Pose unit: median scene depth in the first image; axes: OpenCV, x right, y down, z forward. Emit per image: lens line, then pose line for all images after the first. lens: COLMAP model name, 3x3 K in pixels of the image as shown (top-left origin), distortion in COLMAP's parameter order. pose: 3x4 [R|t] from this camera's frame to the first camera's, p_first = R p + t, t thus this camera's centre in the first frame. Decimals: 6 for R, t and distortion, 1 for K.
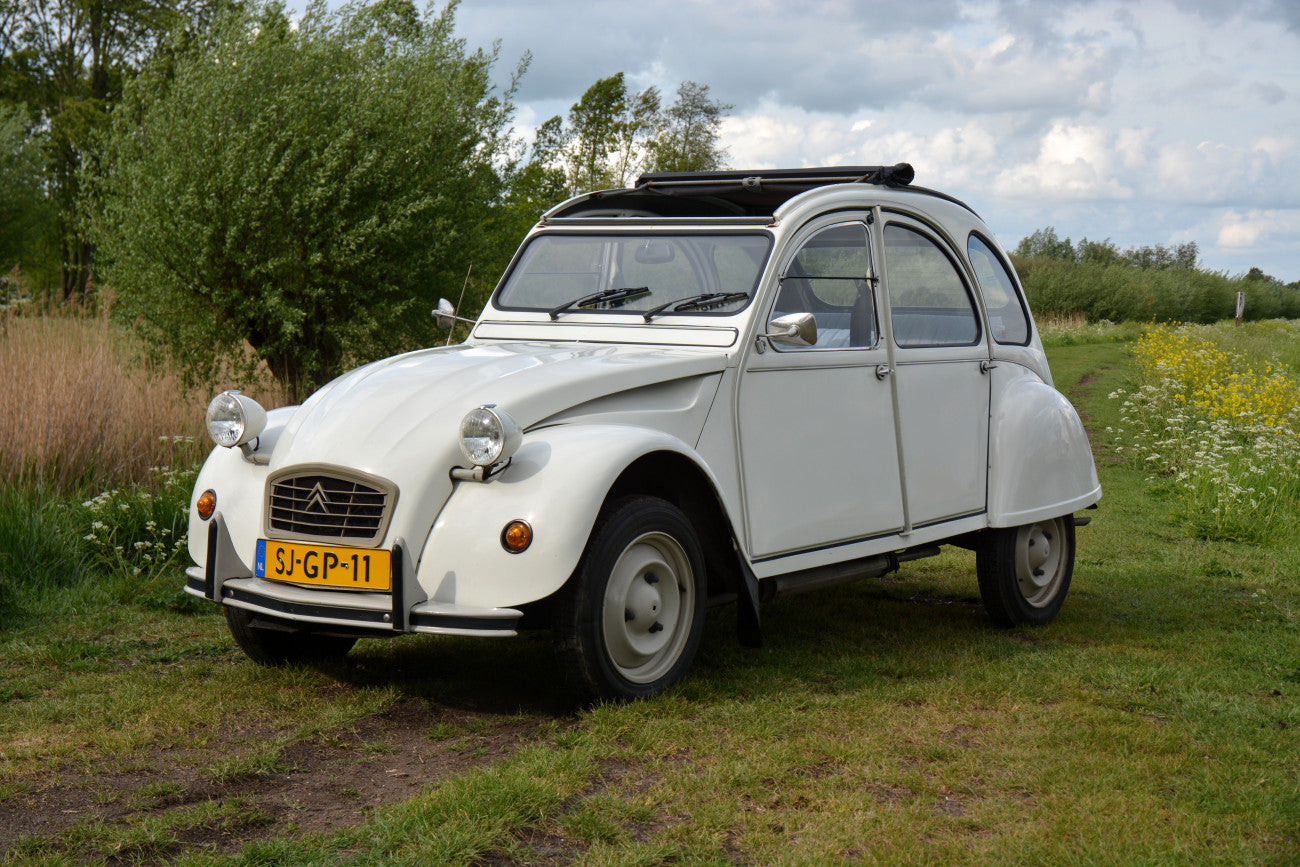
lens RADIAL K [[2171.2, 0, 650.0], [0, 2171.2, 433.5], [0, 0, 1]] dist [0.191067, 0.120507]
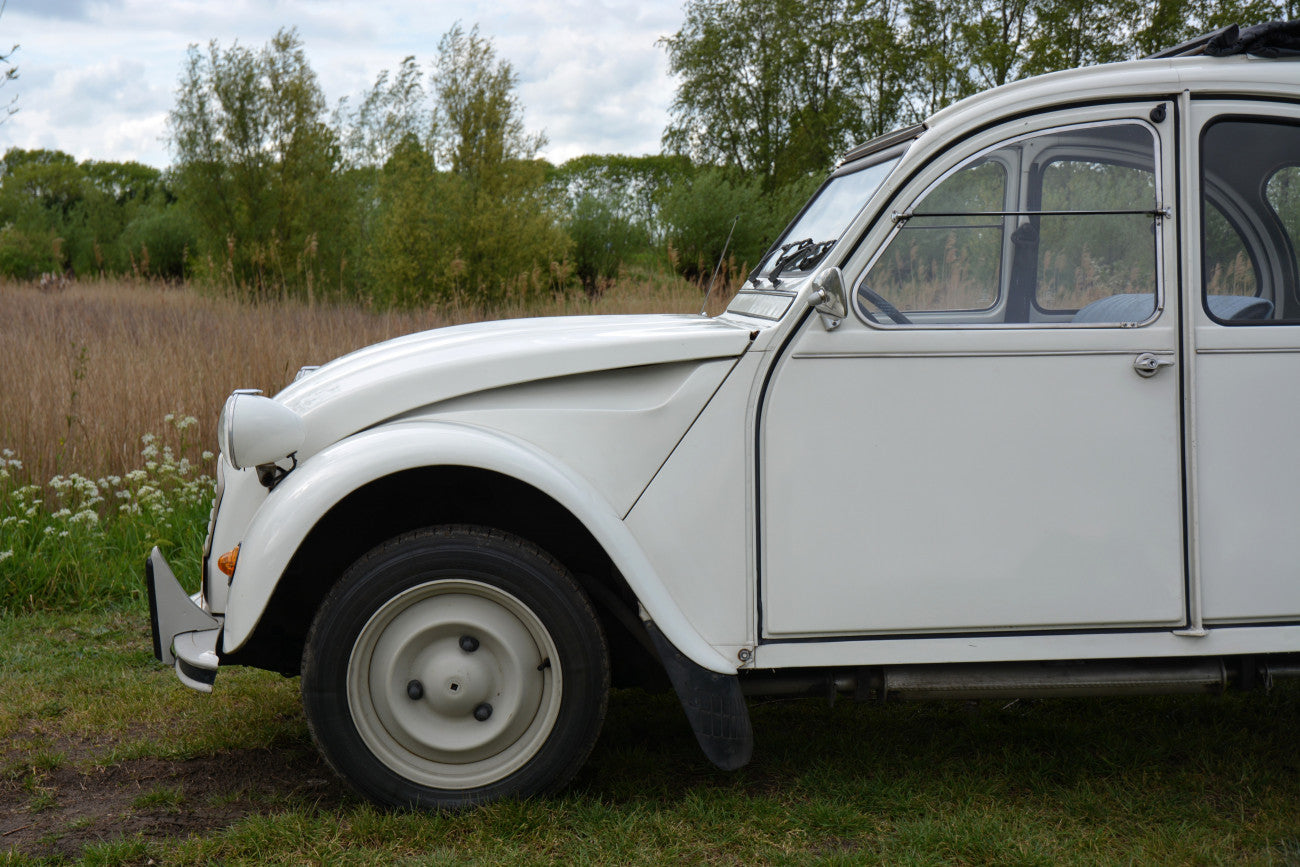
lens RADIAL K [[1656.3, 0, 619.0], [0, 1656.3, 437.8], [0, 0, 1]] dist [0.008784, 0.398828]
pose [[0.628049, 0.058169, -0.775997, 0.421877], [-0.039351, 0.998300, 0.042984, -0.024387], [0.777179, 0.003540, 0.629270, 0.657355]]
